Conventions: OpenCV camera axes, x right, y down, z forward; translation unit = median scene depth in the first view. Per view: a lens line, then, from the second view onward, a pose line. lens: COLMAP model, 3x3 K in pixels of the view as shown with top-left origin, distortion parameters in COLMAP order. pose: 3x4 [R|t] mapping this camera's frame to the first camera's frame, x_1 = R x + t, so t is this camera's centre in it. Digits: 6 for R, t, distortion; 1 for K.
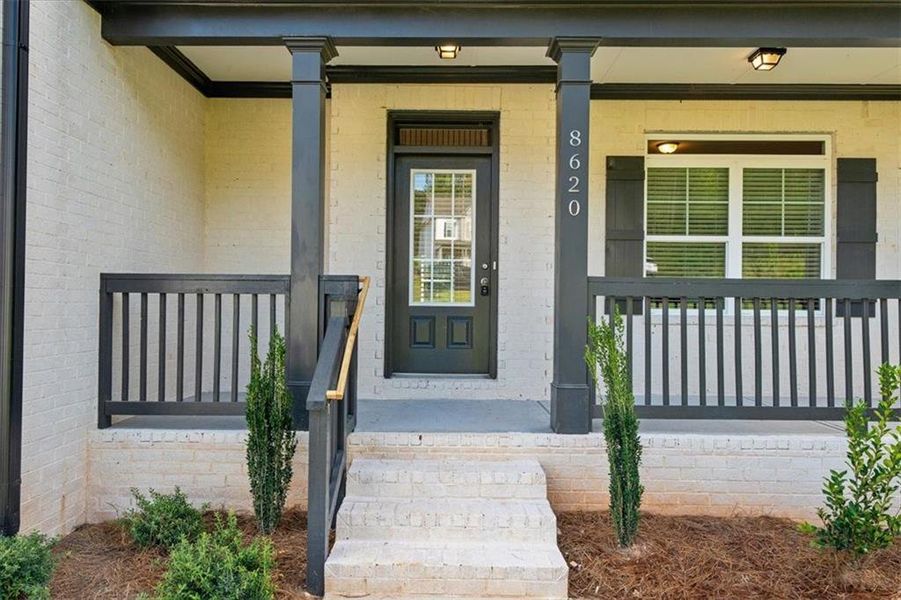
lens RADIAL K [[605.2, 0, 443.2], [0, 605.2, 304.5], [0, 0, 1]] dist [0.002756, 0.000064]
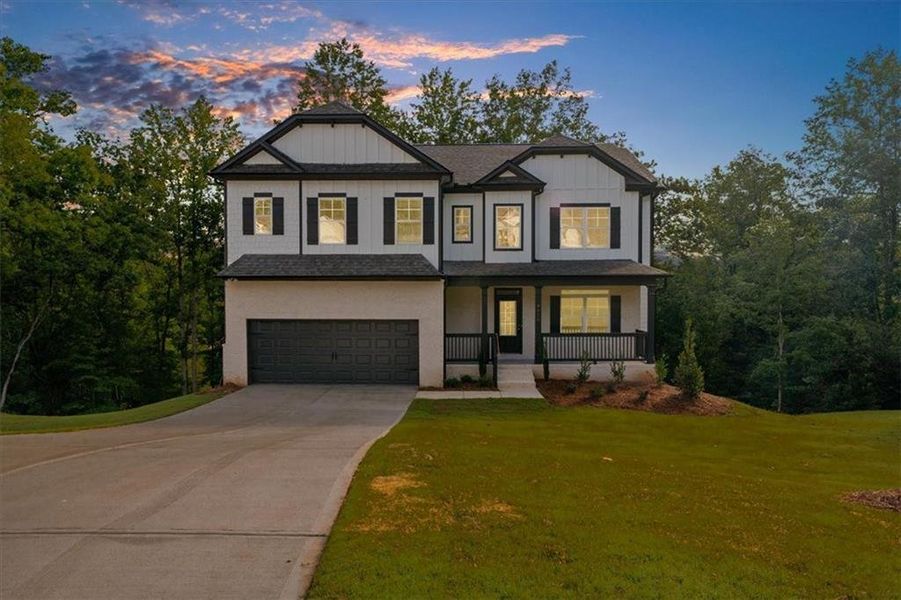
lens RADIAL K [[605.2, 0, 443.2], [0, 605.2, 304.5], [0, 0, 1]] dist [0.002756, 0.000064]
pose [[0.999863, -0.010392, -0.012863, -0.469012], [0.010796, 0.999440, 0.031683, -0.419843], [0.012526, -0.031818, 0.999415, -3.712174]]
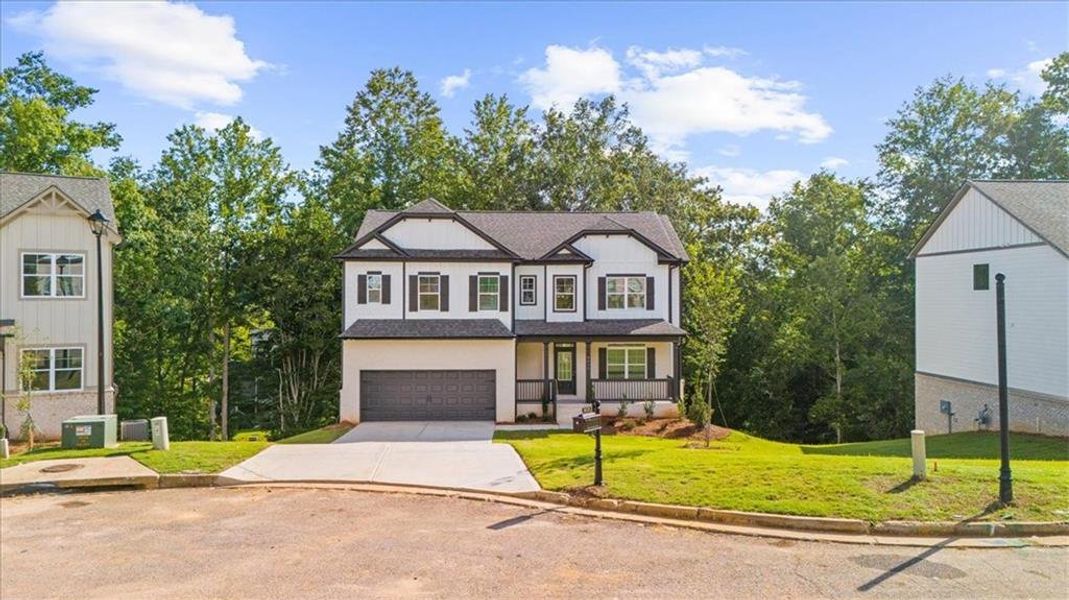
lens RADIAL K [[784.7, 0, 534.5], [0, 784.7, 300.0], [0, 0, 1]] dist [0.095008, -0.004241]
pose [[0.998598, -0.010087, 0.051955, -0.721167], [0.010043, 0.999949, 0.001127, -0.835177], [-0.051964, -0.000603, 0.998649, -6.743847]]
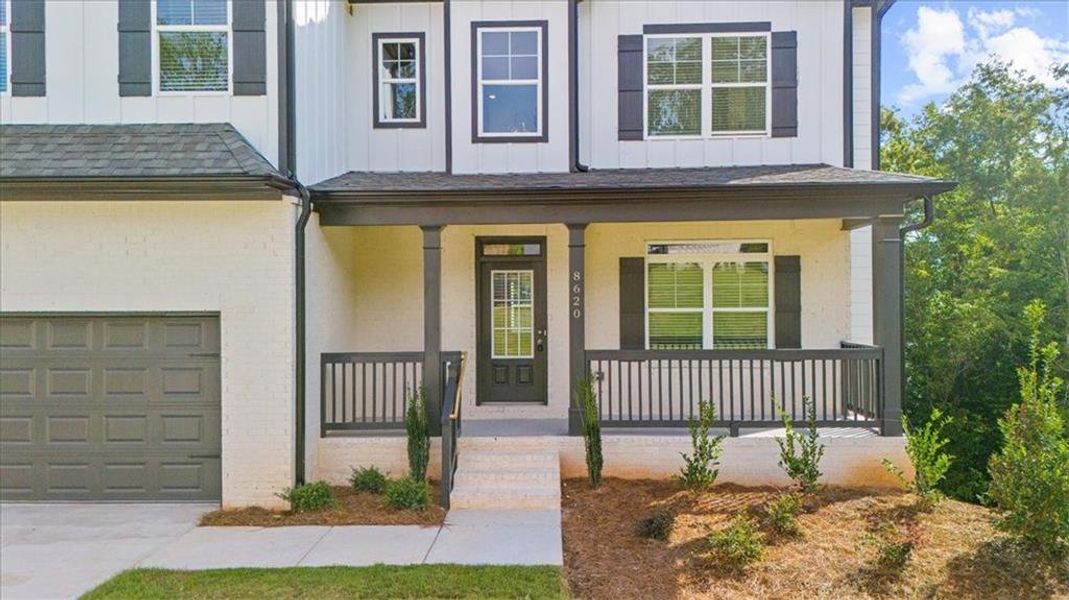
lens RADIAL K [[784.7, 0, 534.5], [0, 784.7, 300.0], [0, 0, 1]] dist [0.095008, -0.004241]
pose [[0.999609, -0.016902, -0.022273, 0.129868], [0.016965, 0.999852, 0.002680, -0.194403], [0.022224, -0.003057, 0.999748, -1.292854]]
